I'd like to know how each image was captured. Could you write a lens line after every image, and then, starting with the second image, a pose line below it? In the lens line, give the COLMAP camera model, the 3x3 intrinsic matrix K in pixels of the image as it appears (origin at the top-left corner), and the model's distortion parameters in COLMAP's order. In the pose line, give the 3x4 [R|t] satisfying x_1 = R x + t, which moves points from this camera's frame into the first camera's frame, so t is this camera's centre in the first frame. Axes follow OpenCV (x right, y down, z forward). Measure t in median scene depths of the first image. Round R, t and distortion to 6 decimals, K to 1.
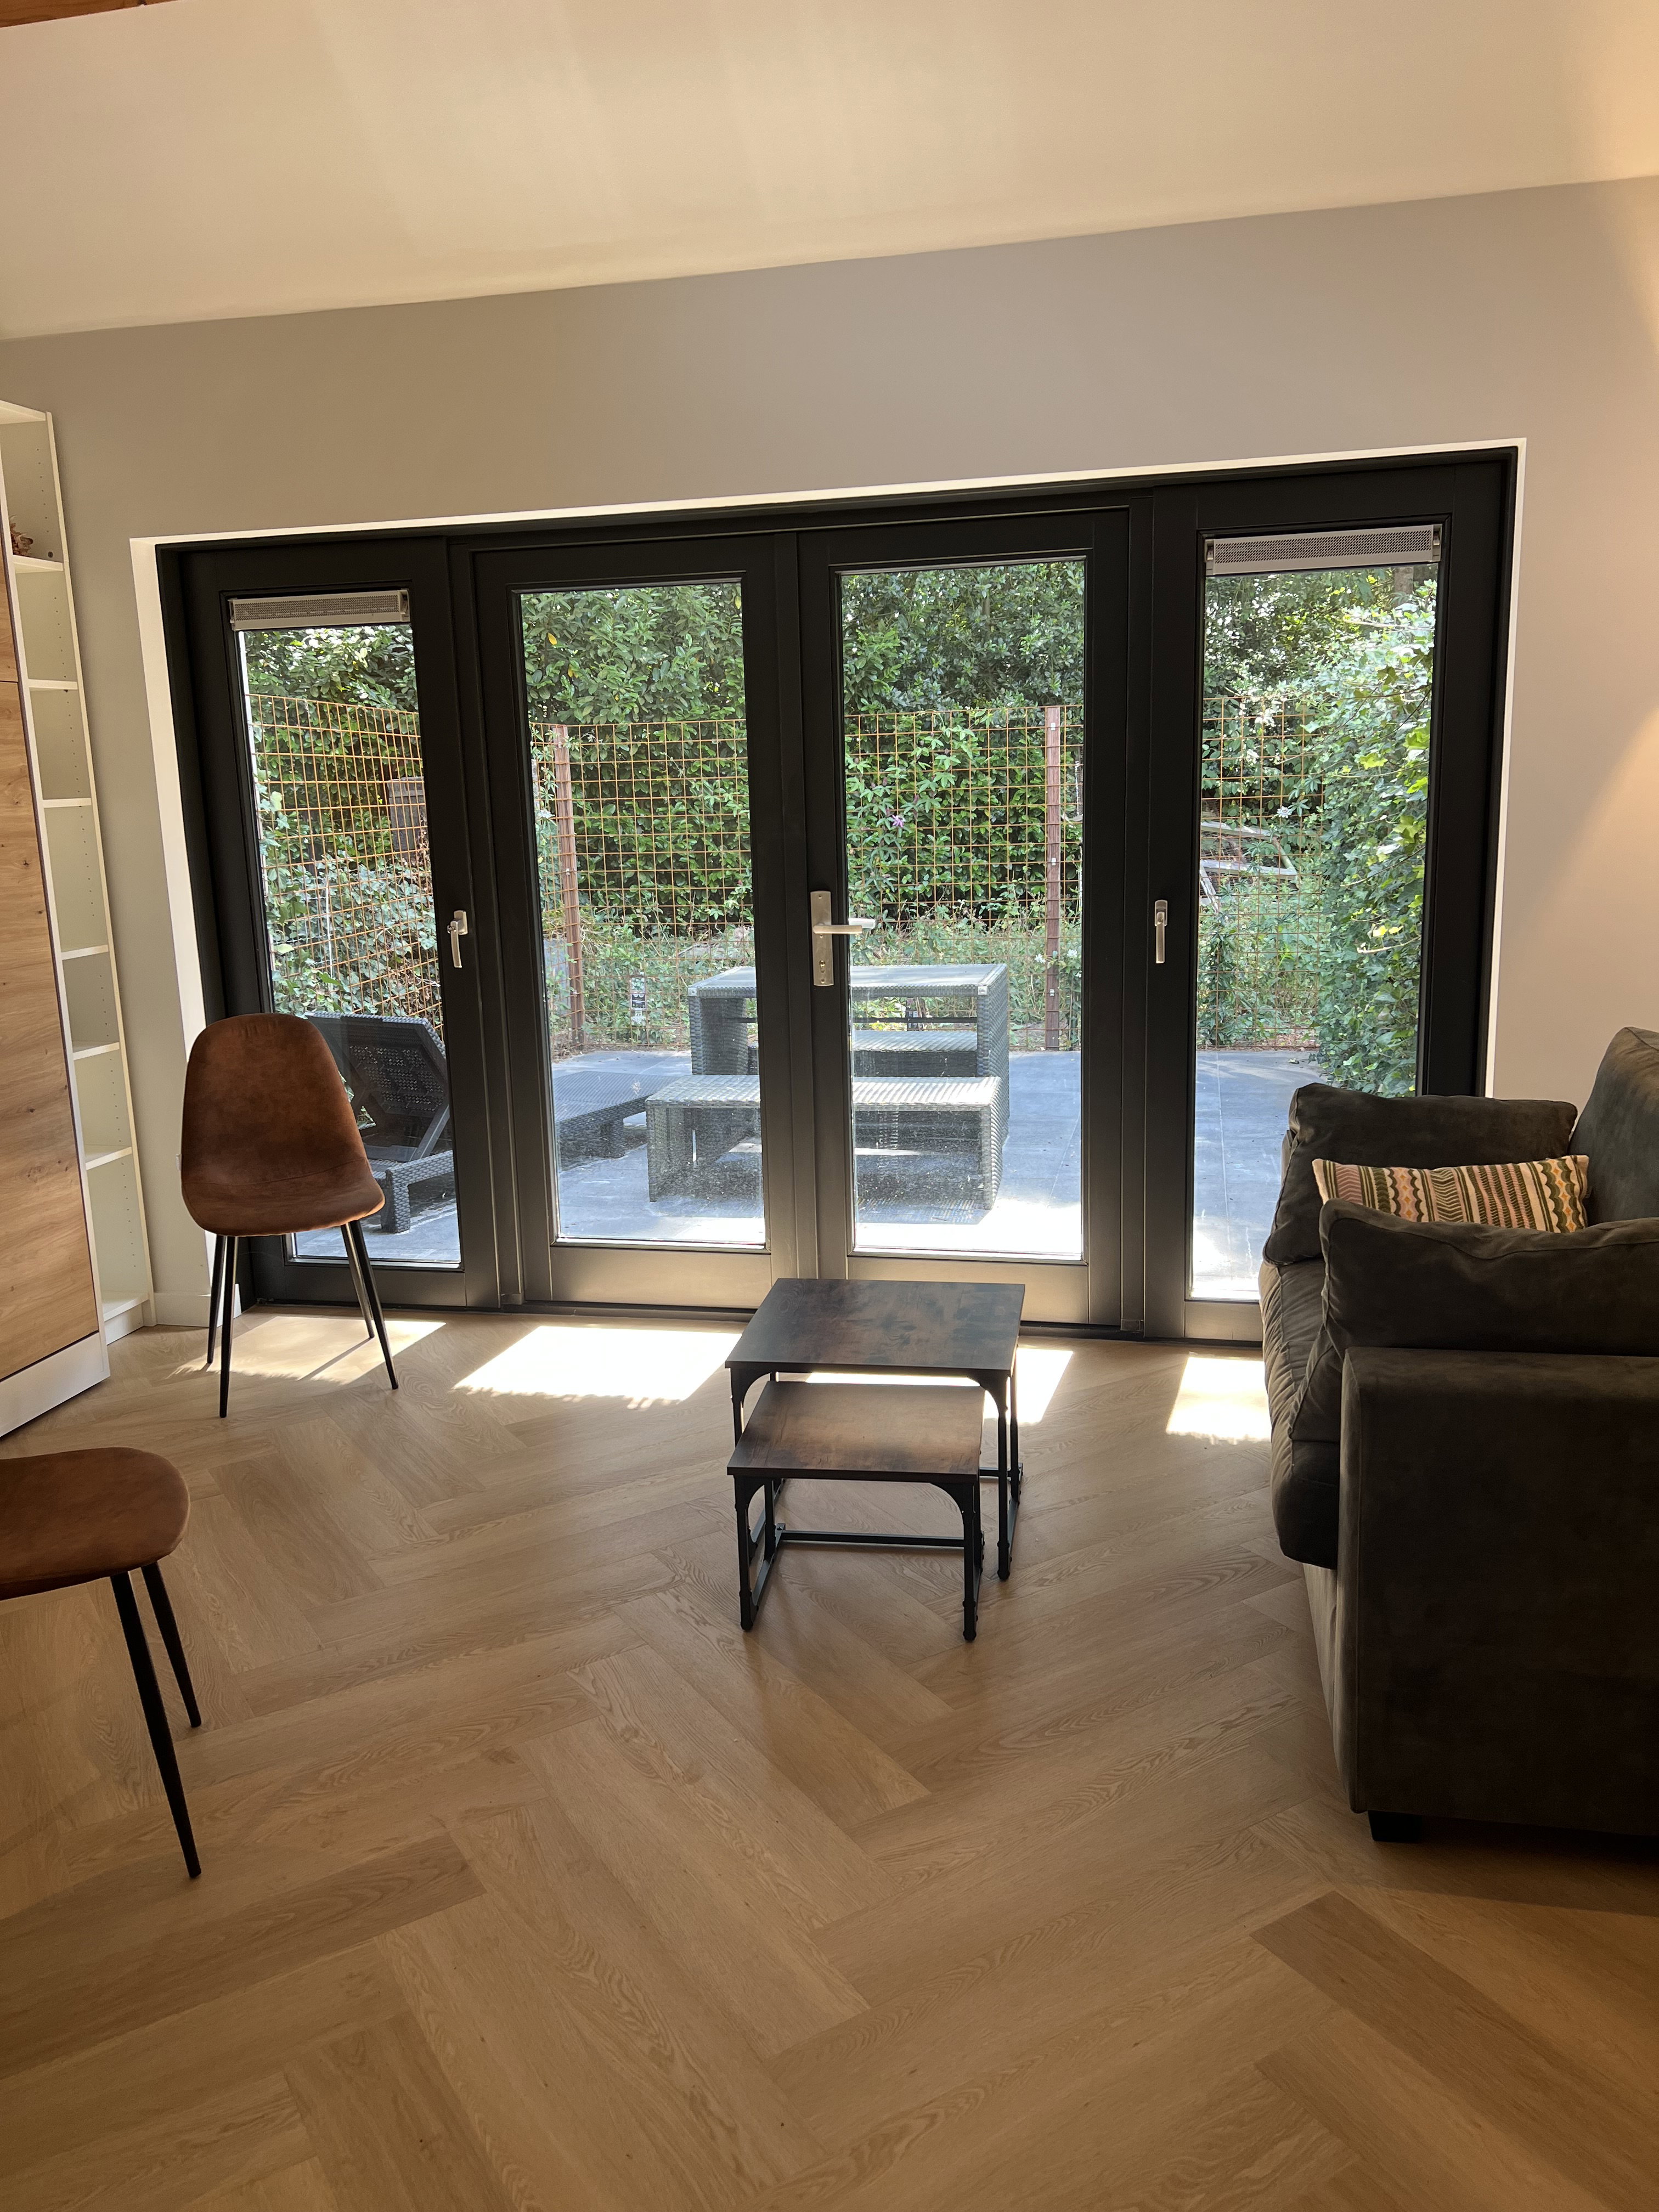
lens RADIAL K [[1650.0, 0, 822.6], [0, 1650.0, 1104.4], [0, 0, 1]] dist [0.086520, -0.141158]
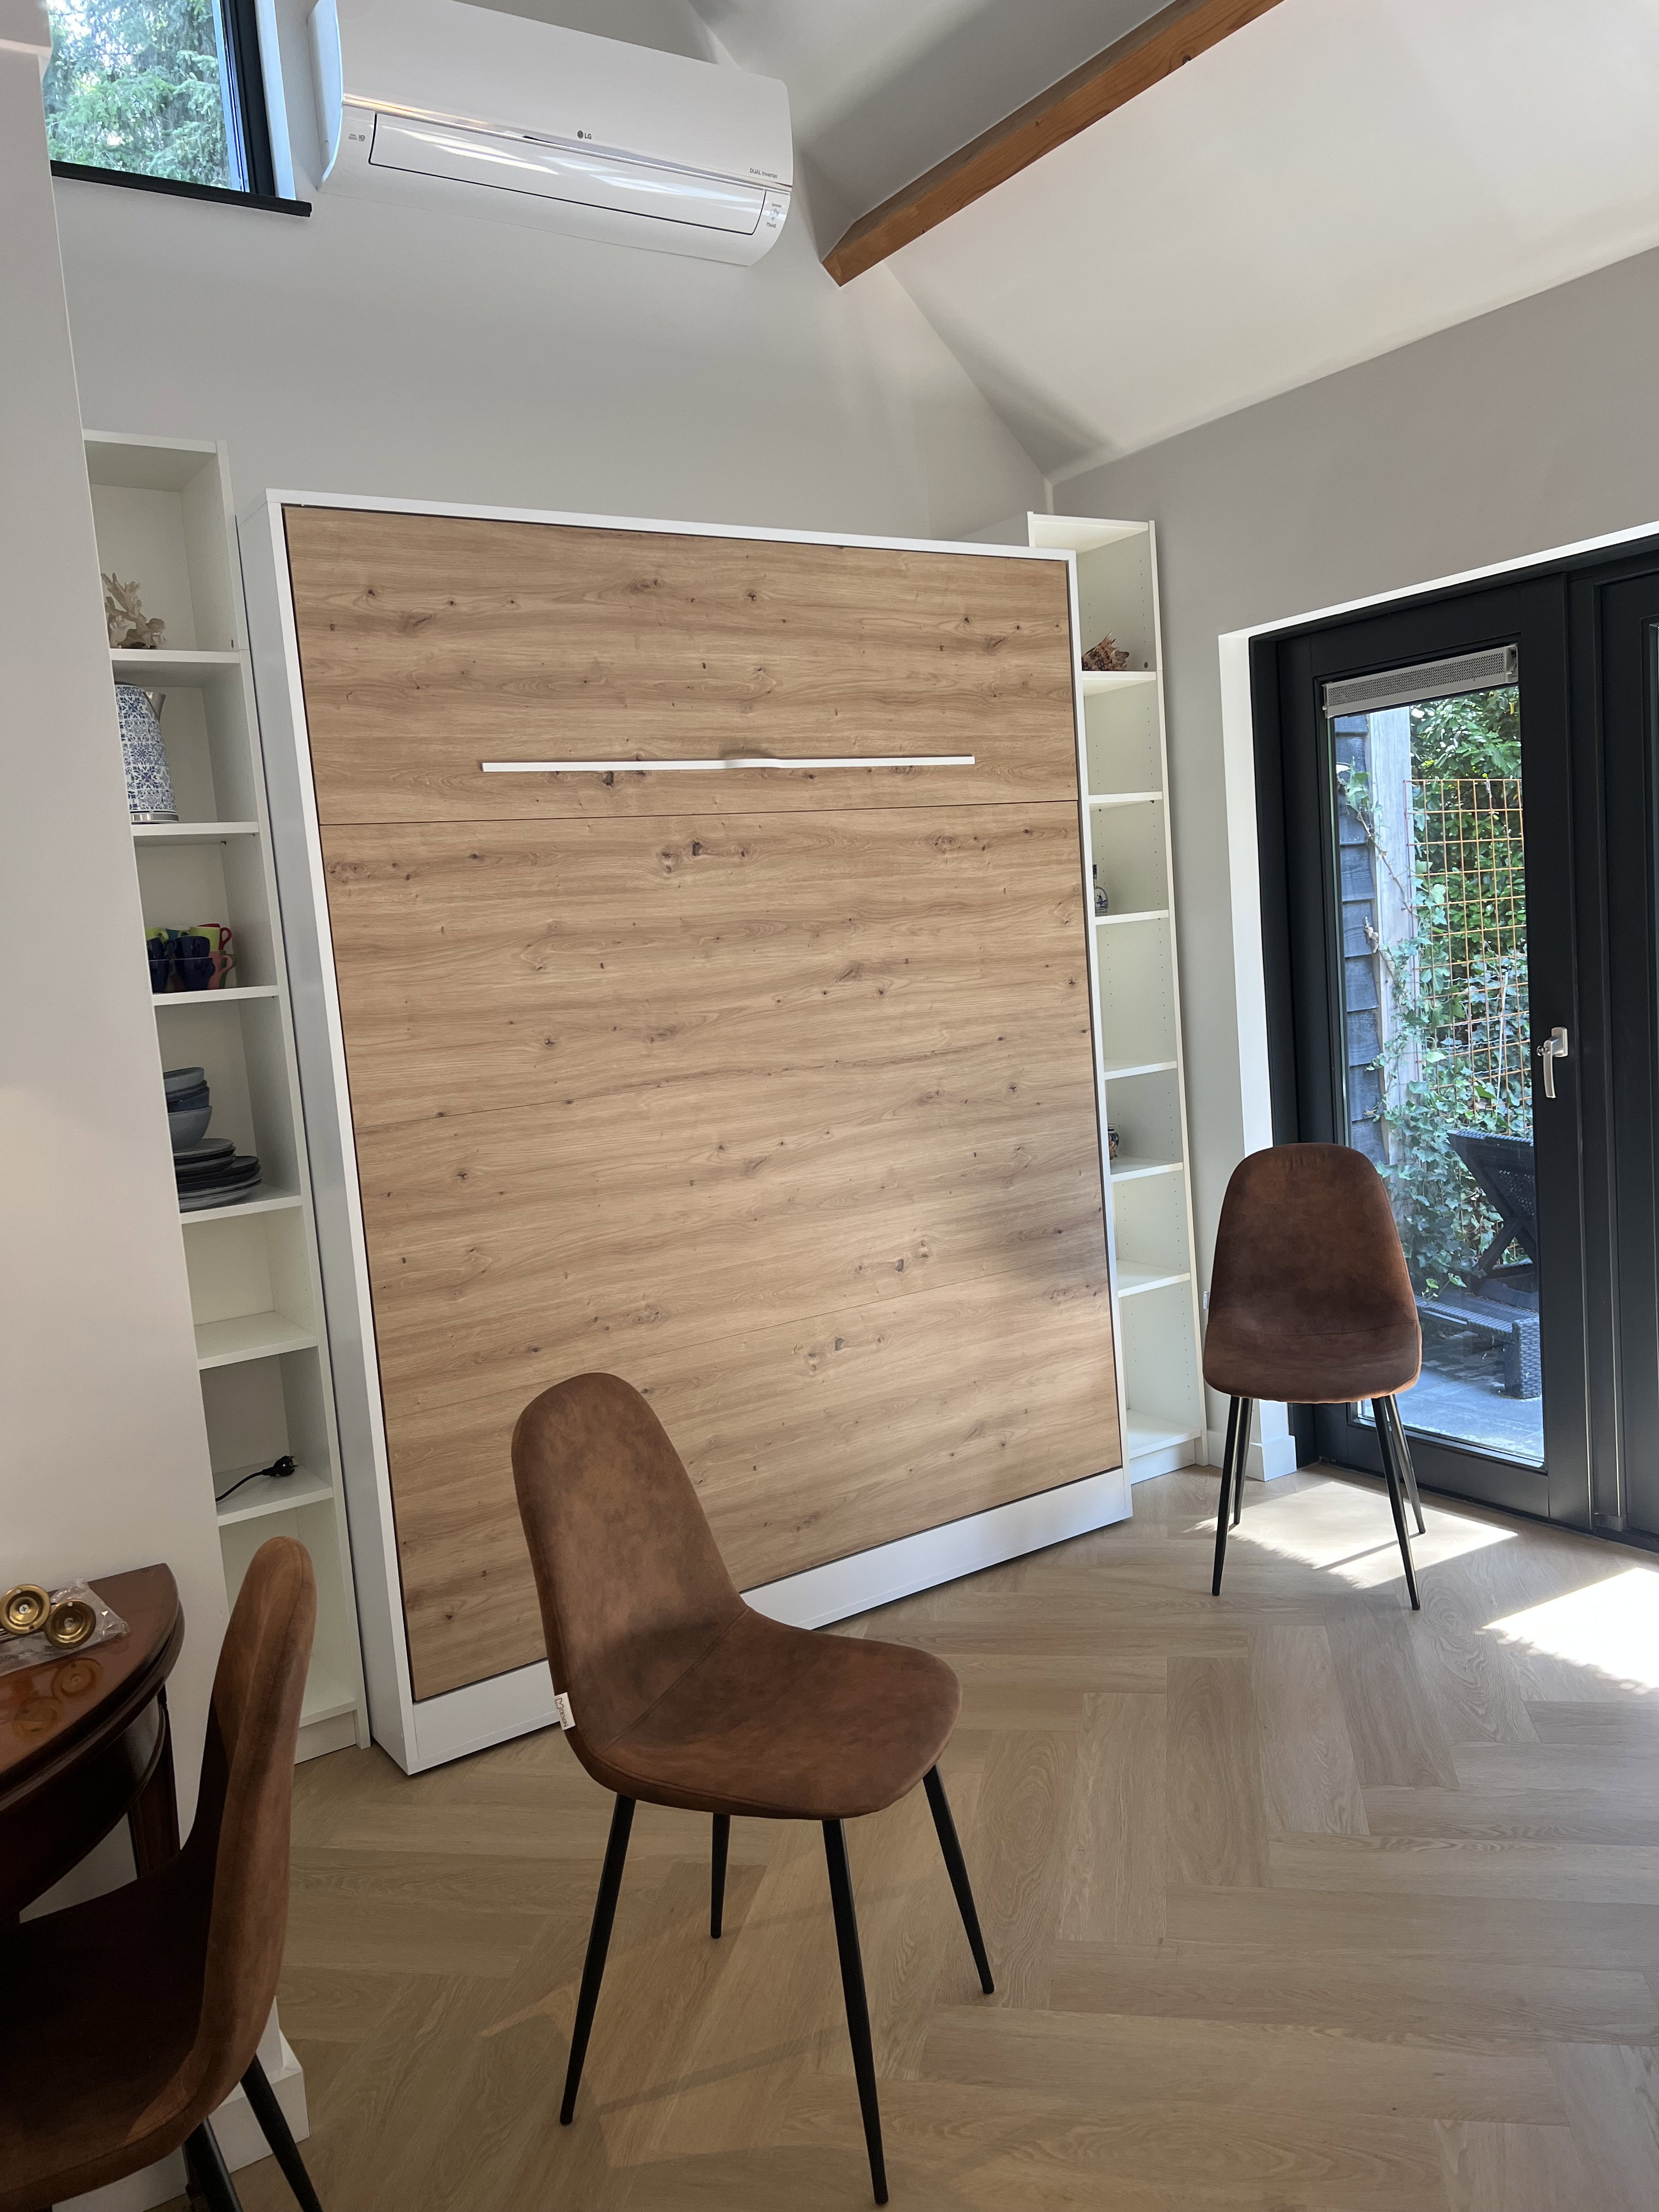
lens RADIAL K [[1667.3, 0, 829.5], [0, 1667.3, 1106.0], [0, 0, 1]] dist [0.100932, -0.145952]
pose [[0.728892, 0.043236, -0.683262, 0.091891], [-0.075072, 0.997033, -0.016993, -0.041192], [0.680500, 0.063680, 0.729976, 0.174661]]
